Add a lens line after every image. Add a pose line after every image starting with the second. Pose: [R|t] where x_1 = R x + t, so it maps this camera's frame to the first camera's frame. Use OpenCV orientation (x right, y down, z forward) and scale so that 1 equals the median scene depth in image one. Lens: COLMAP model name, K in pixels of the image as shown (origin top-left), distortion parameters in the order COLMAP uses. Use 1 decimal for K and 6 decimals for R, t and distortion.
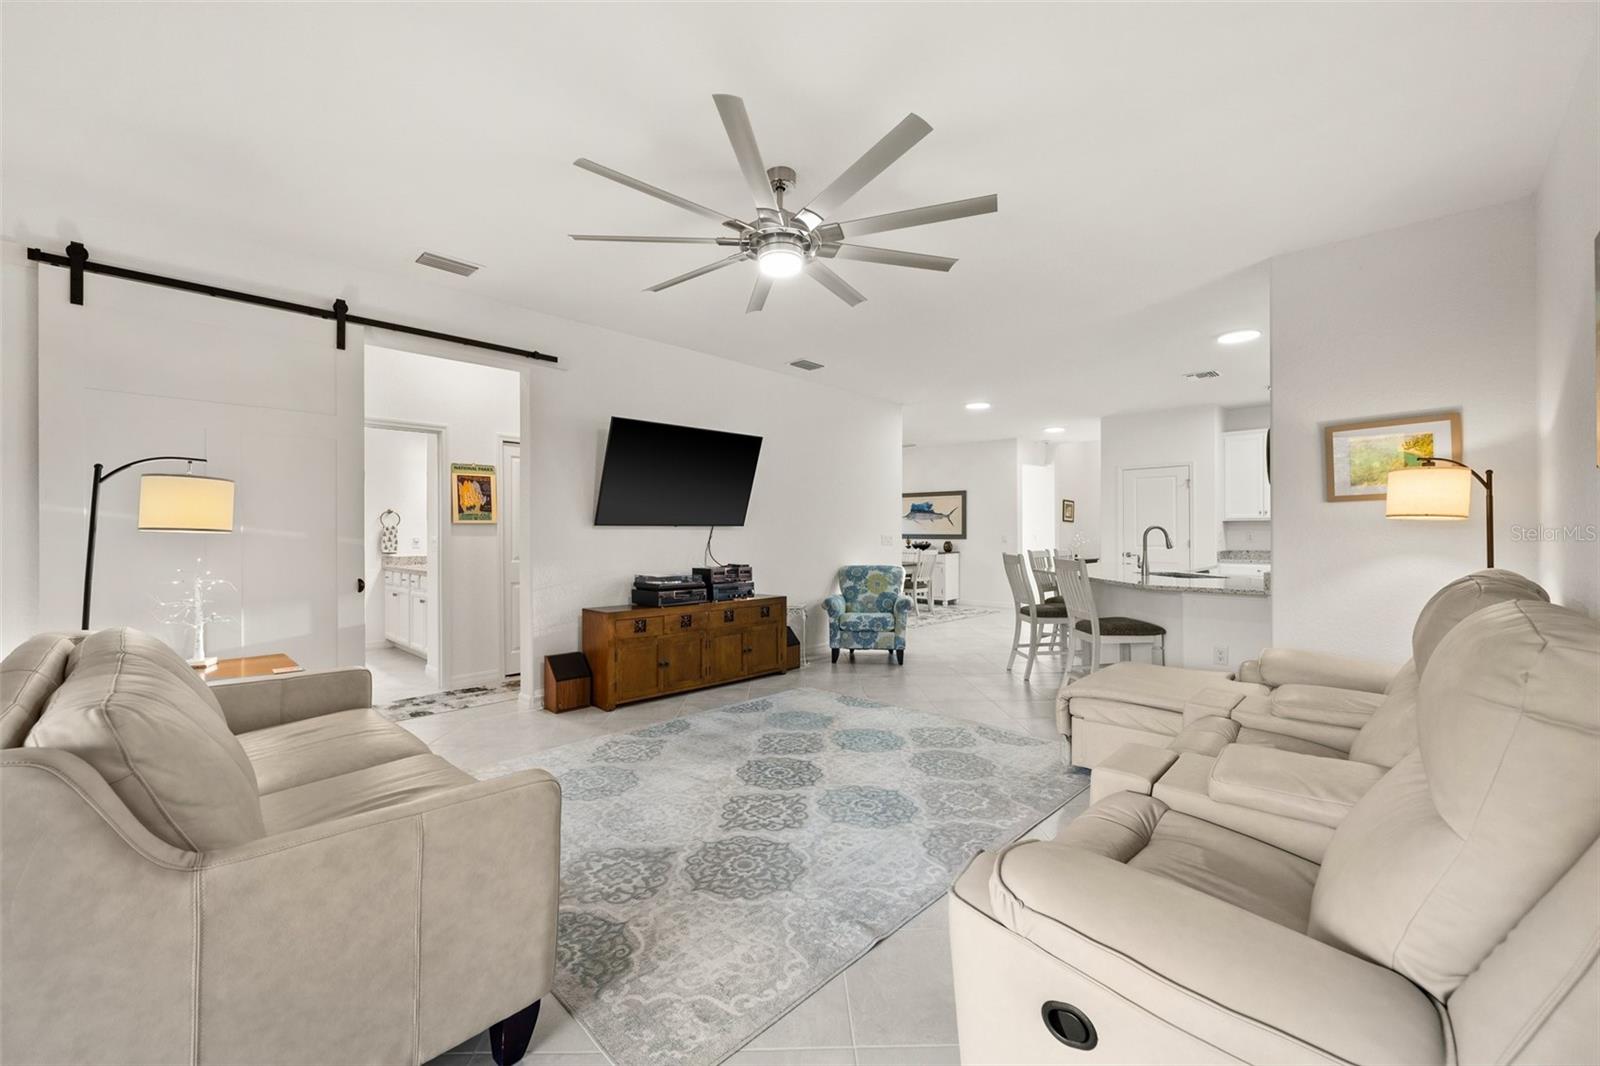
lens RADIAL K [[647.6, 0, 800.0], [0, 647.6, 533.0], [0, 0, 1]] dist [0.000034, -0.000058]
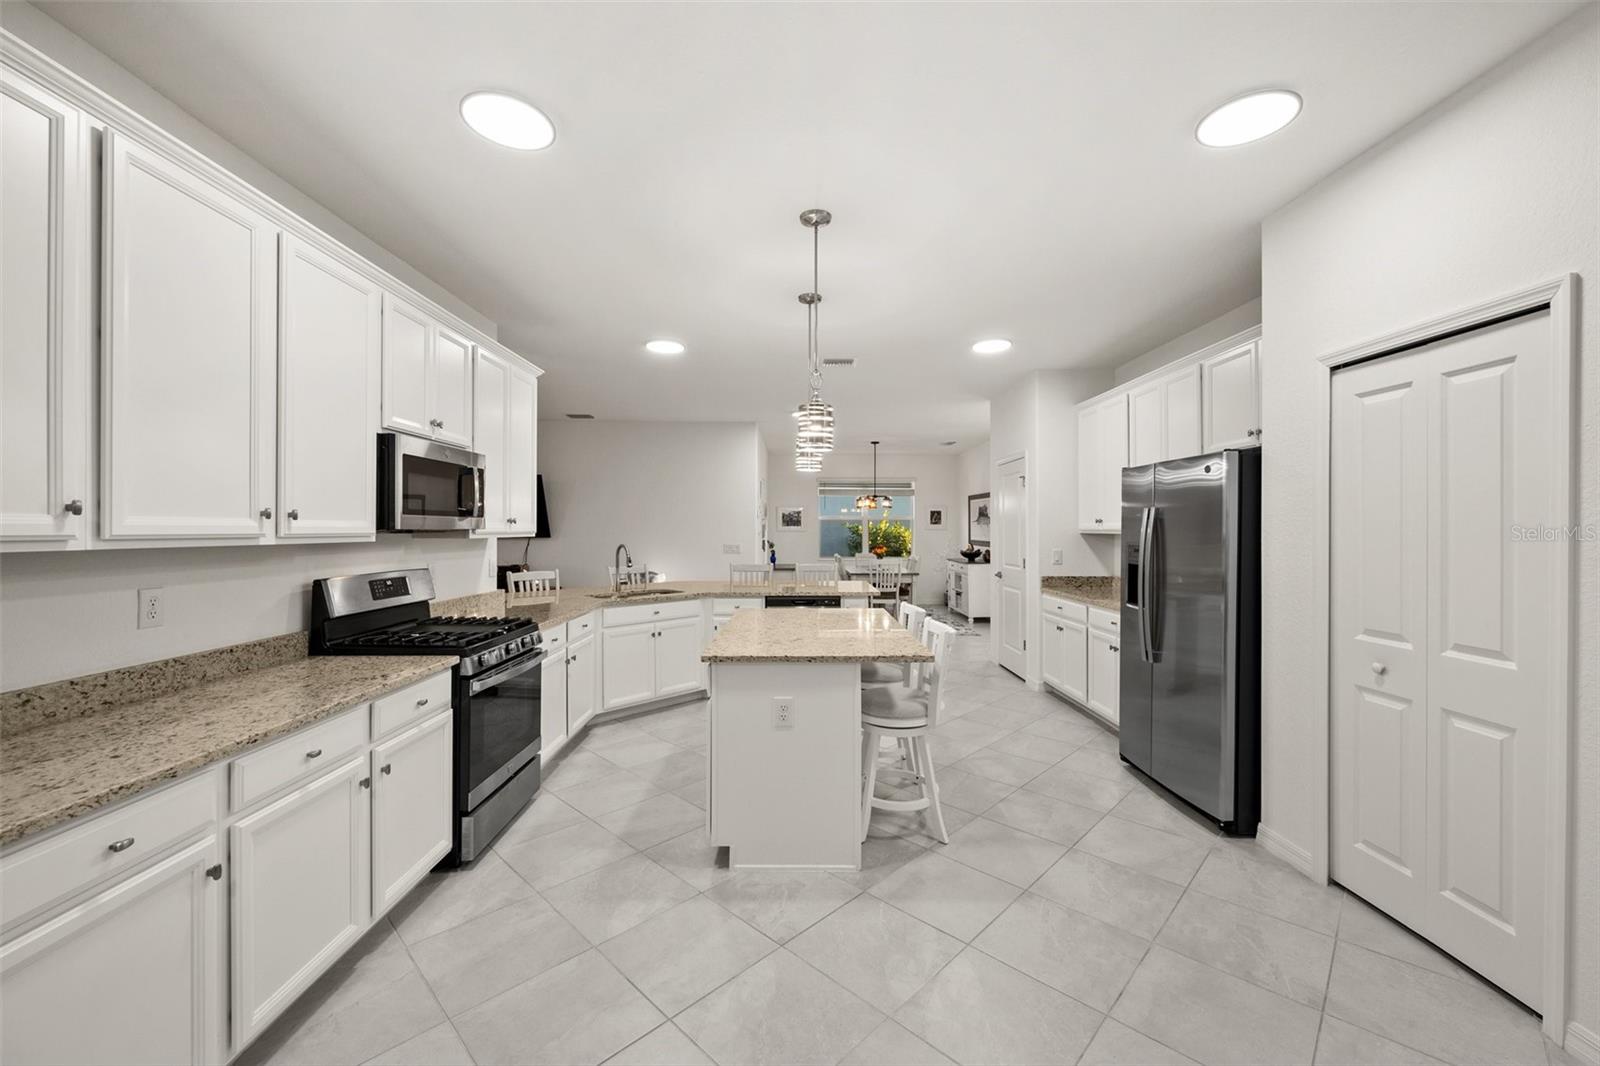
lens RADIAL K [[634.9, 0, 800.0], [0, 634.9, 533.0], [0, 0, 1]] dist [-0.001380, -0.000264]
pose [[0.705373, 0.006432, -0.708807, 0.664521], [0.000155, 0.999957, 0.009229, -0.018102], [0.708836, -0.006619, 0.705342, 0.212098]]
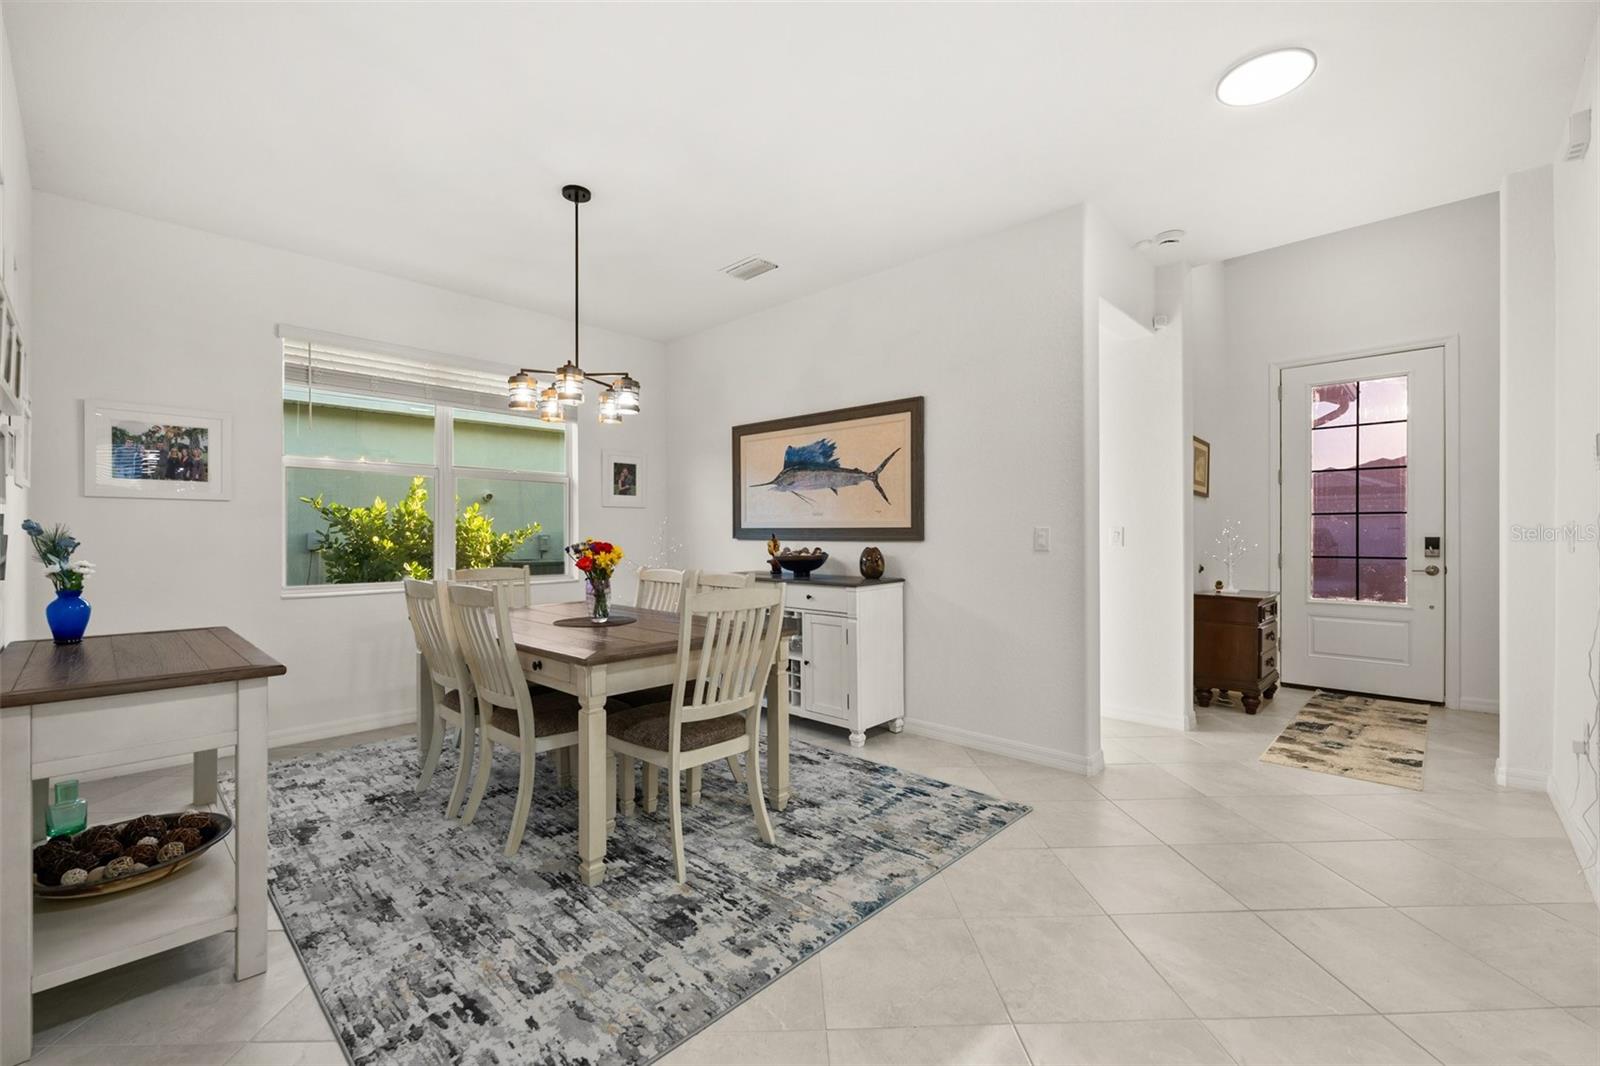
lens RADIAL K [[671.5, 0, 800.0], [0, 671.5, 533.0], [0, 0, 1]] dist [0.000620, -0.000021]
pose [[0.999973, -0.000180, 0.007354, 0.187756], [0.000182, 1.000000, -0.000208, 0.005062], [-0.007354, 0.000210, 0.999973, 0.644438]]
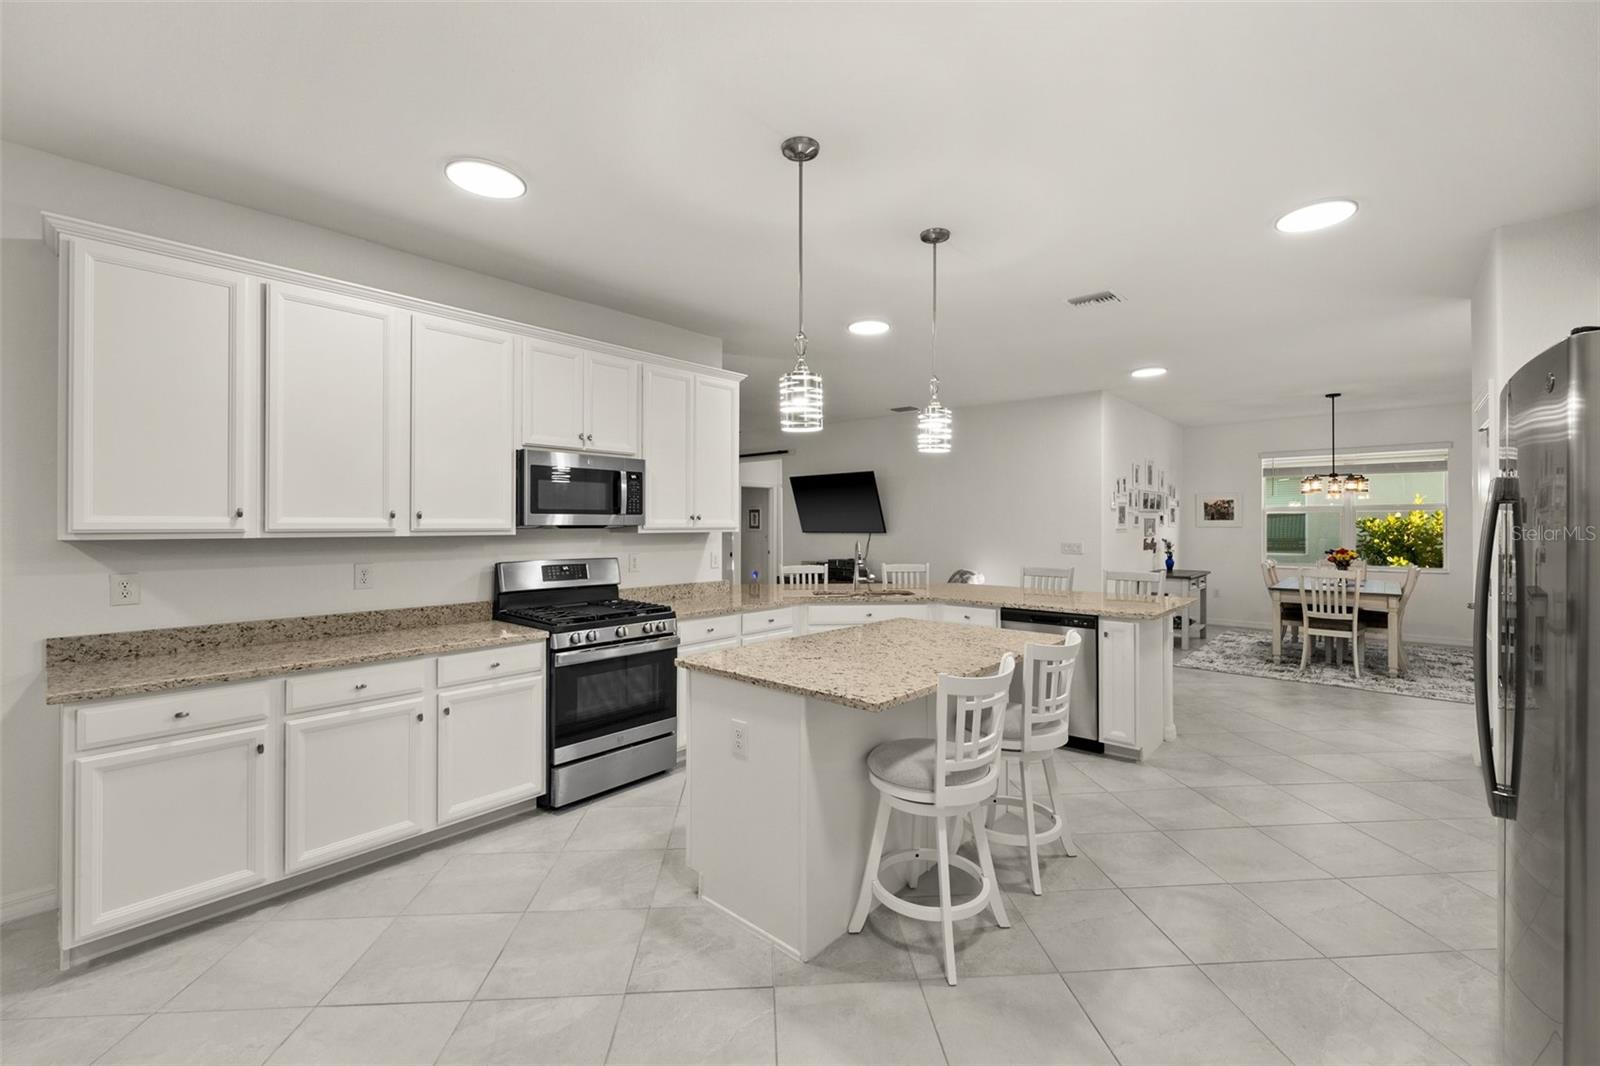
lens RADIAL K [[662.3, 0, 799.8], [0, 662.3, 524.8], [0, 0, 1]] dist [-0.000301, -0.000106]
pose [[0.047397, 0.002845, -0.998872, 0.706727], [0.003072, 0.999991, 0.002994, -0.018102], [0.998871, -0.003210, 0.047388, 0.387774]]
